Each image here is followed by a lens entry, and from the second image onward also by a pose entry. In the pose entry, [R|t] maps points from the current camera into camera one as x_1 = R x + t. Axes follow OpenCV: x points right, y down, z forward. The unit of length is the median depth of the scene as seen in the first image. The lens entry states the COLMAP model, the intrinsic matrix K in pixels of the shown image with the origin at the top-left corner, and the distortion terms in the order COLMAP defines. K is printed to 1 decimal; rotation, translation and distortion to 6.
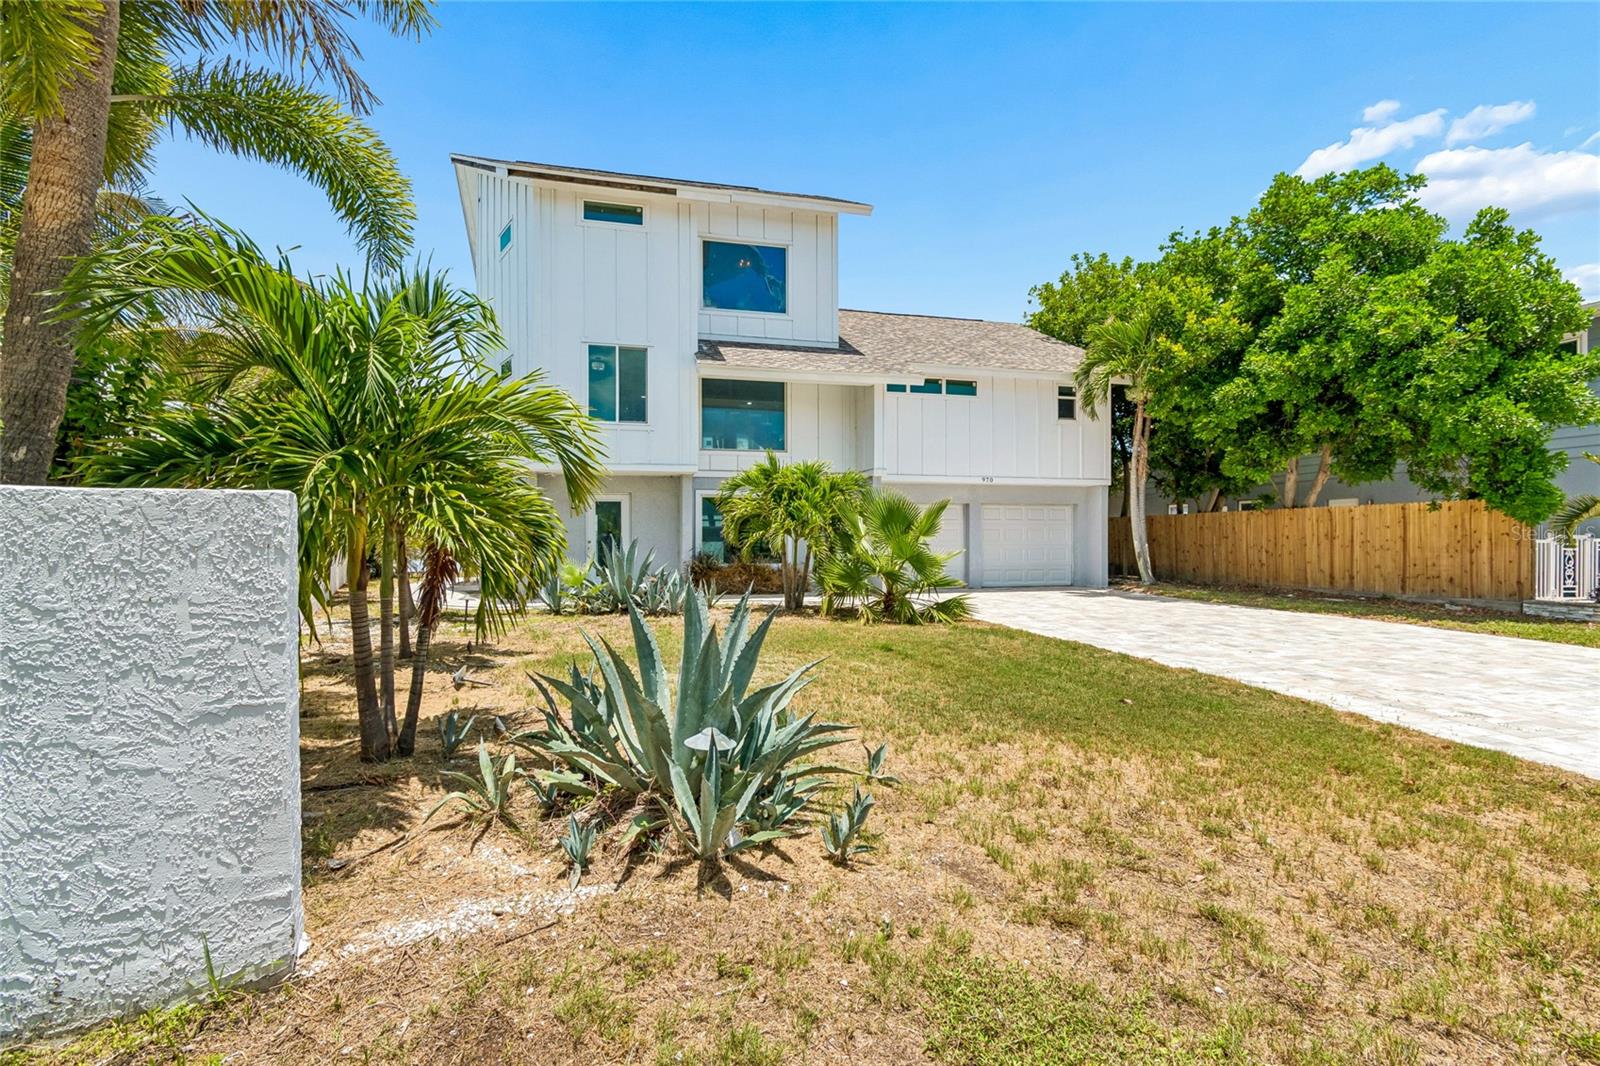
lens RADIAL K [[712.4, 0, 794.9], [0, 712.4, 550.5], [0, 0, 1]] dist [0.005867, -0.002554]
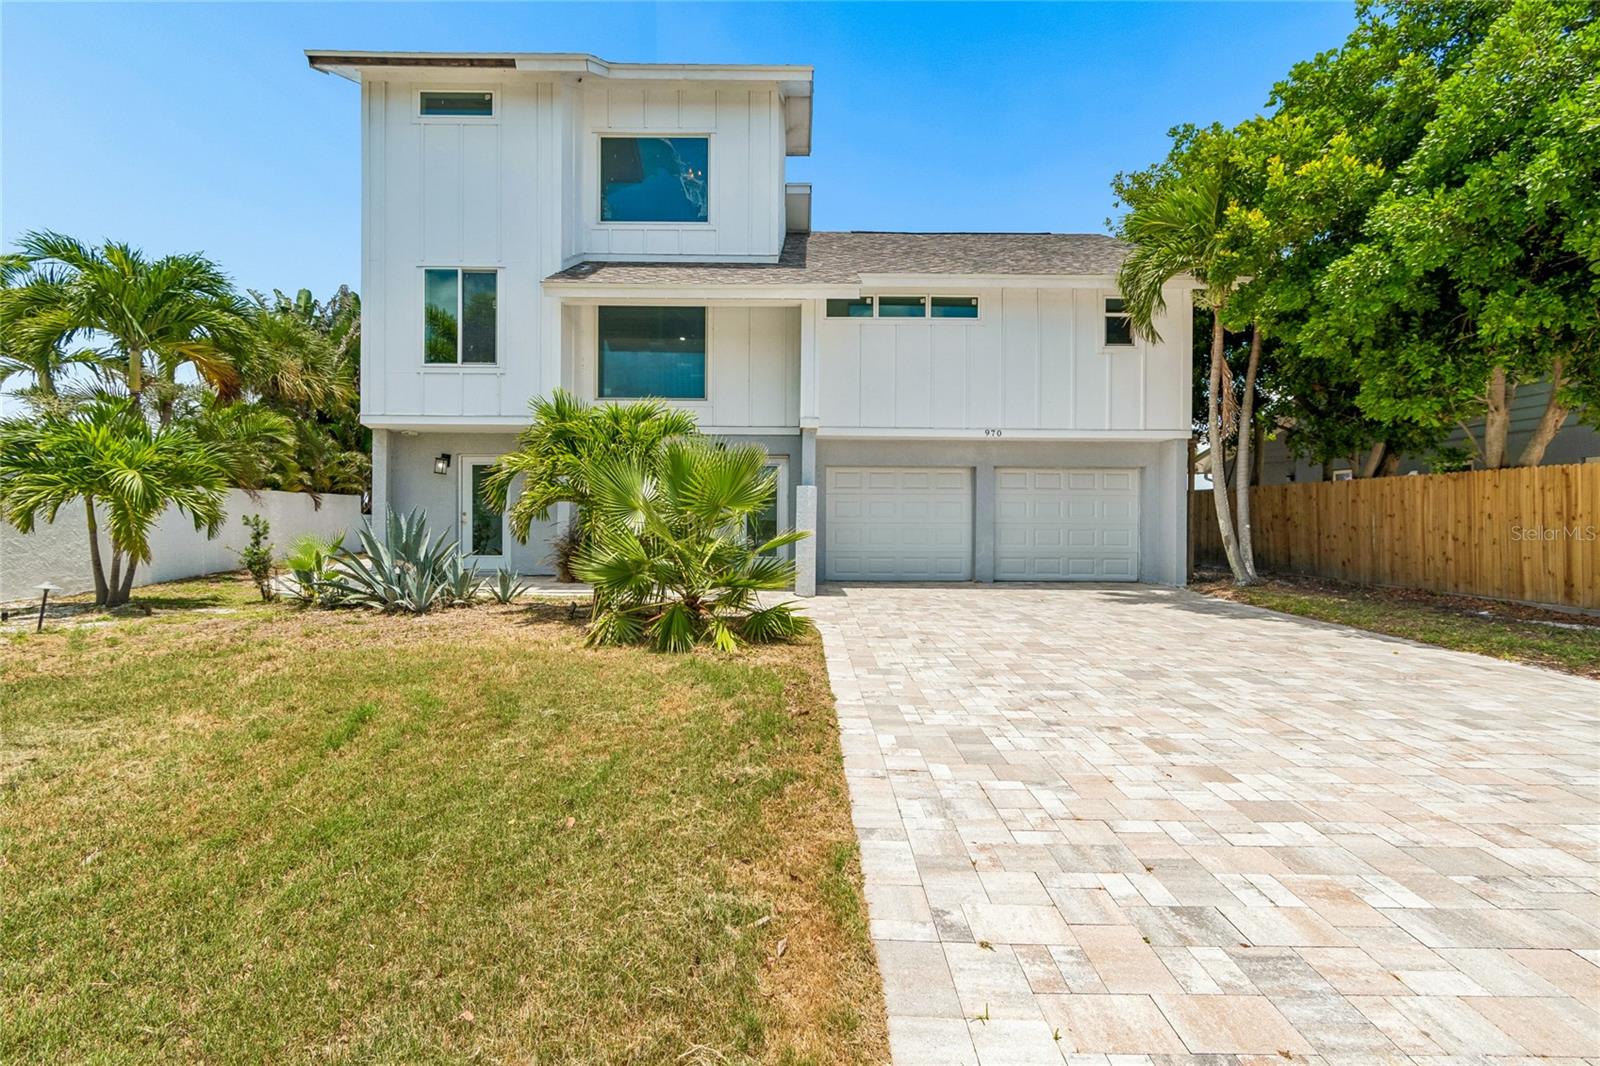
lens RADIAL K [[712.4, 0, 809.2], [0, 712.4, 518.4], [0, 0, 1]] dist [0.005867, -0.002554]
pose [[0.971852, 0.008436, -0.235441, 0.284914], [-0.011864, 0.999843, -0.013147, -0.001474], [0.235293, 0.015570, 0.971800, 0.282880]]
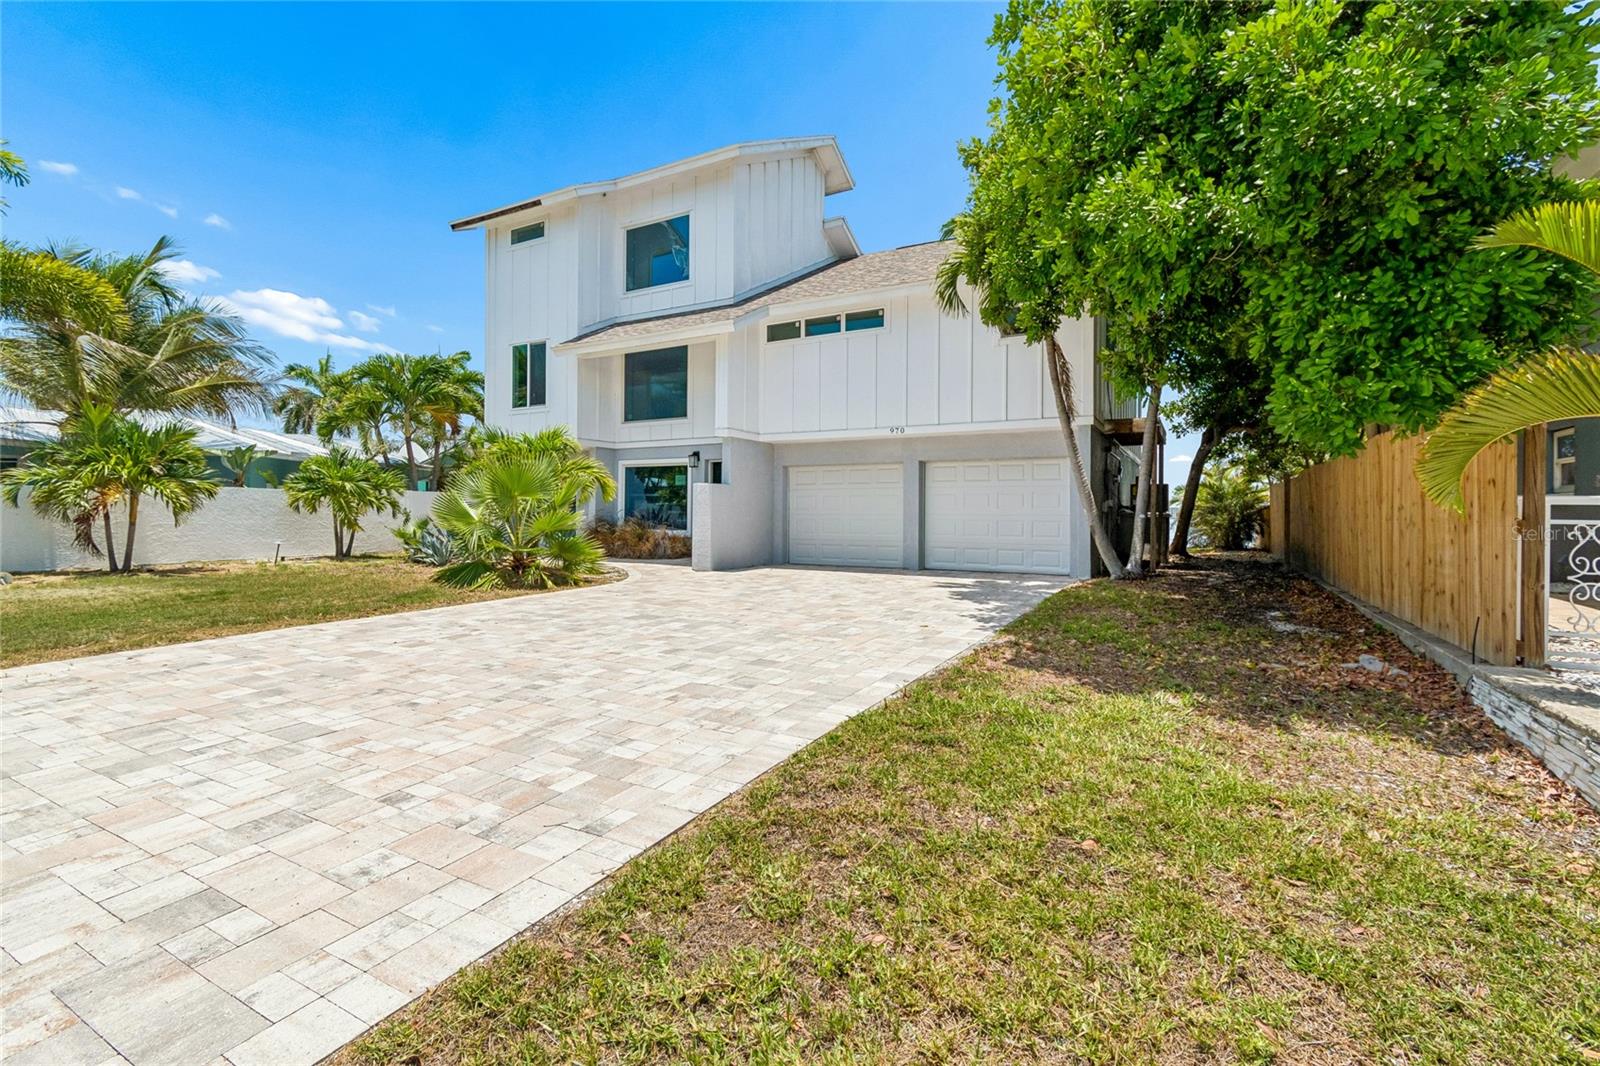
lens RADIAL K [[712.4, 0, 833.6], [0, 712.4, 495.0], [0, 0, 1]] dist [0.005867, -0.002554]
pose [[0.745676, -0.011355, -0.666212, 0.811251], [-0.013471, 0.999393, -0.032113, -0.003125], [0.666173, 0.032920, 0.745070, 0.409941]]
